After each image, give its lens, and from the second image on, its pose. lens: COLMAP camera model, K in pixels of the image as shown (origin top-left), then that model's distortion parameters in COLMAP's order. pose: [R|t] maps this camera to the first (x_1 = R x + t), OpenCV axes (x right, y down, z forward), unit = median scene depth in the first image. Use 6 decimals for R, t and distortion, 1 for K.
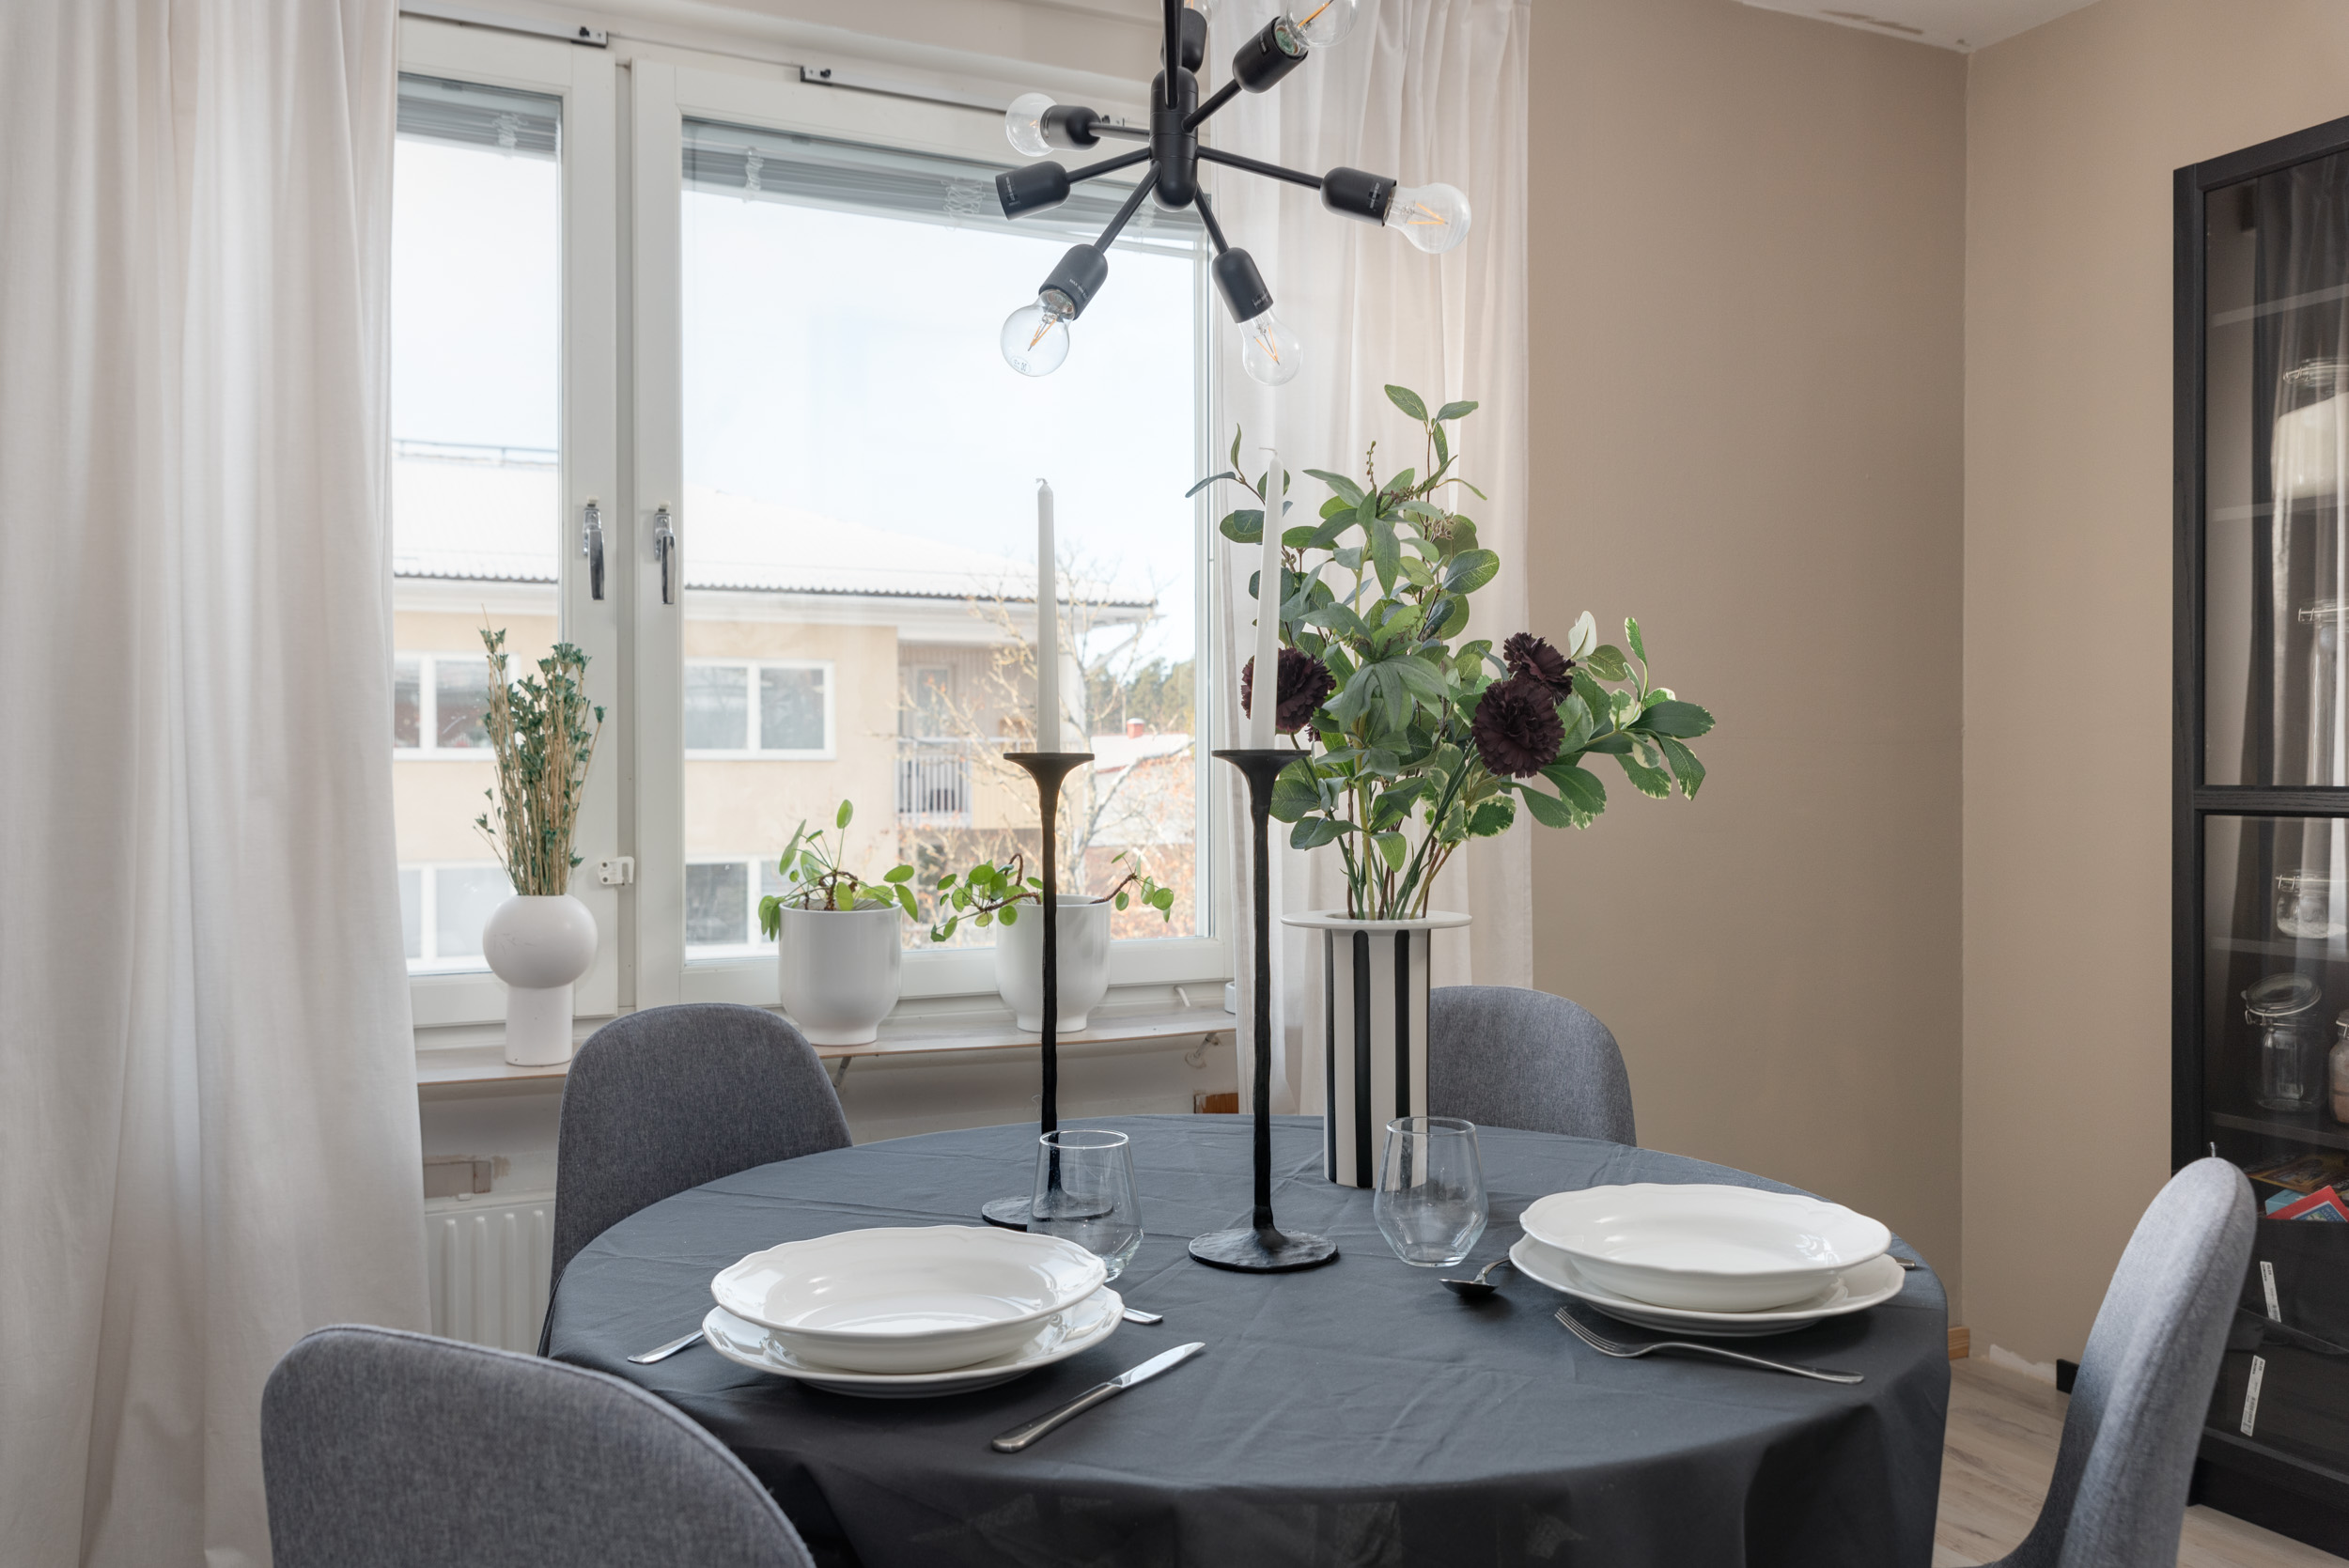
lens RADIAL K [[1836.2, 0, 1174.5], [0, 1836.2, 784.0], [0, 0, 1]] dist [-0.003564, -0.001886]
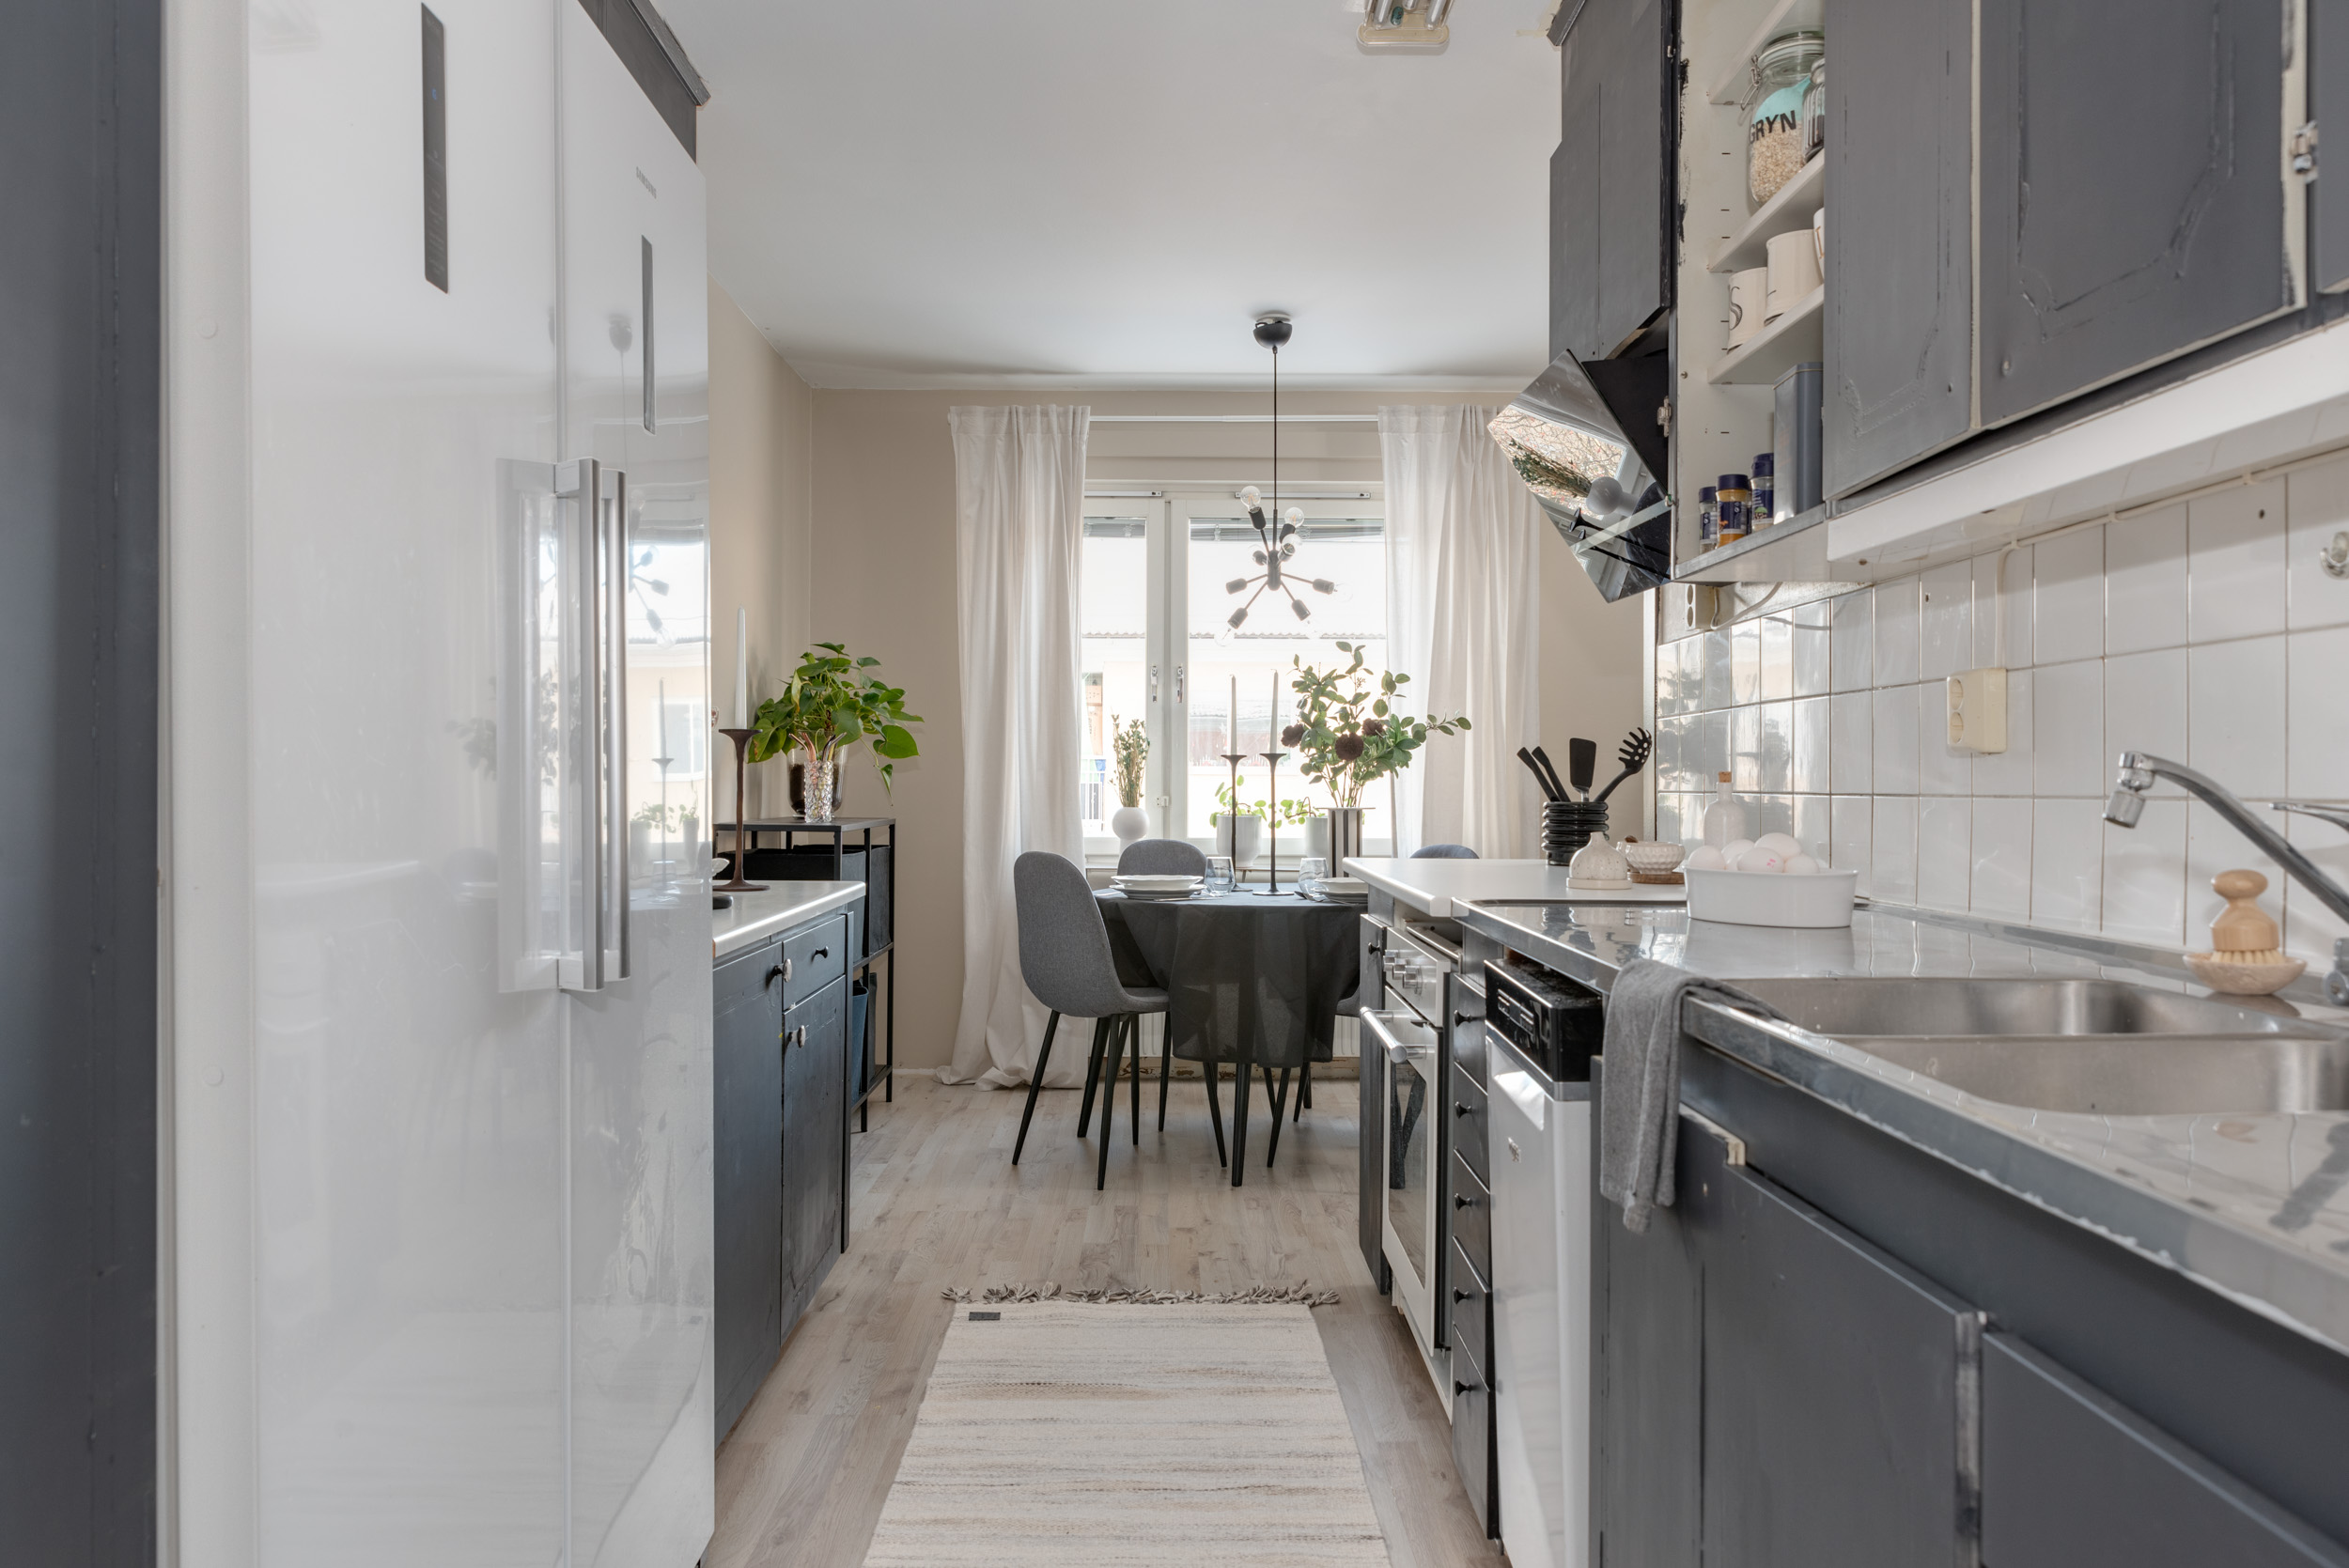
lens RADIAL K [[1836.2, 0, 1174.5], [0, 1836.2, 784.0], [0, 0, 1]] dist [-0.003564, -0.001886]
pose [[0.900645, 0.003056, -0.434546, 0.967746], [-0.008617, 0.999904, -0.010828, 0.055413], [0.434471, 0.013496, 0.900585, -1.558402]]
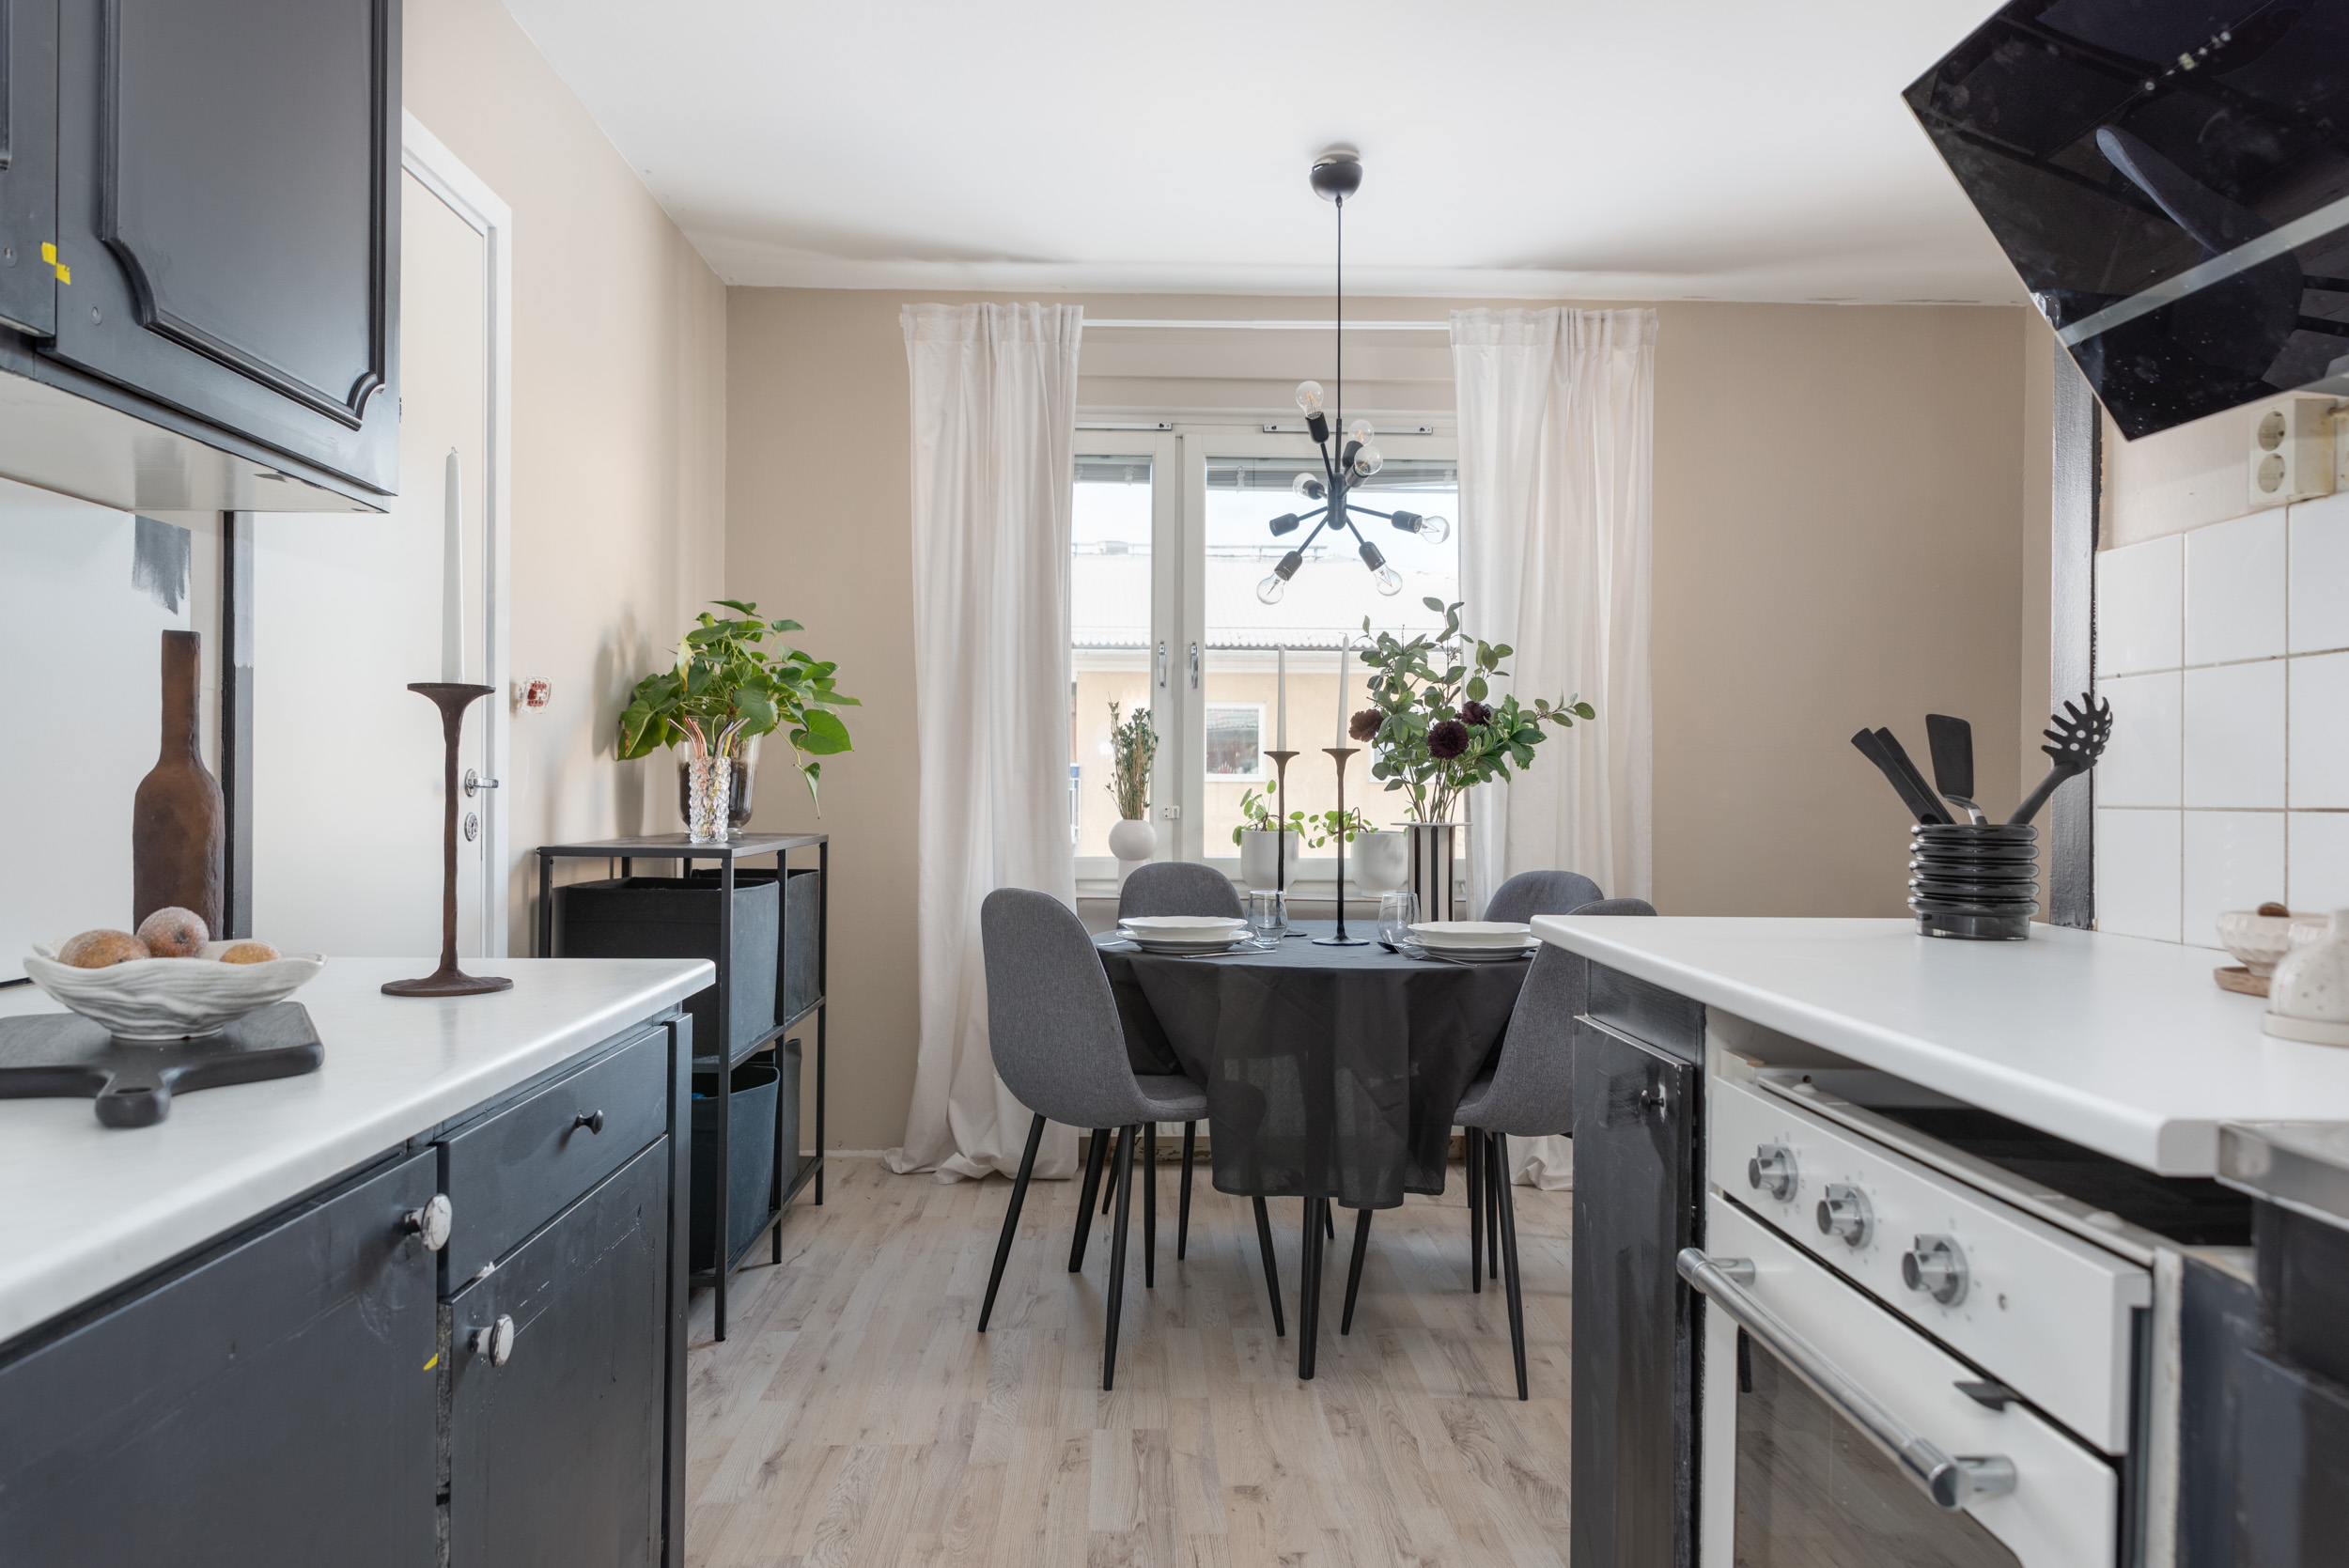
lens RADIAL K [[1612.5, 0, 1197.0], [0, 1612.5, 807.5], [0, 0, 1]] dist [0.002699, 0.000053]
pose [[0.917082, 0.009934, -0.398574, 0.521612], [-0.011022, 0.999939, -0.000438, 0.046050], [0.398545, 0.004795, 0.917136, -0.791377]]
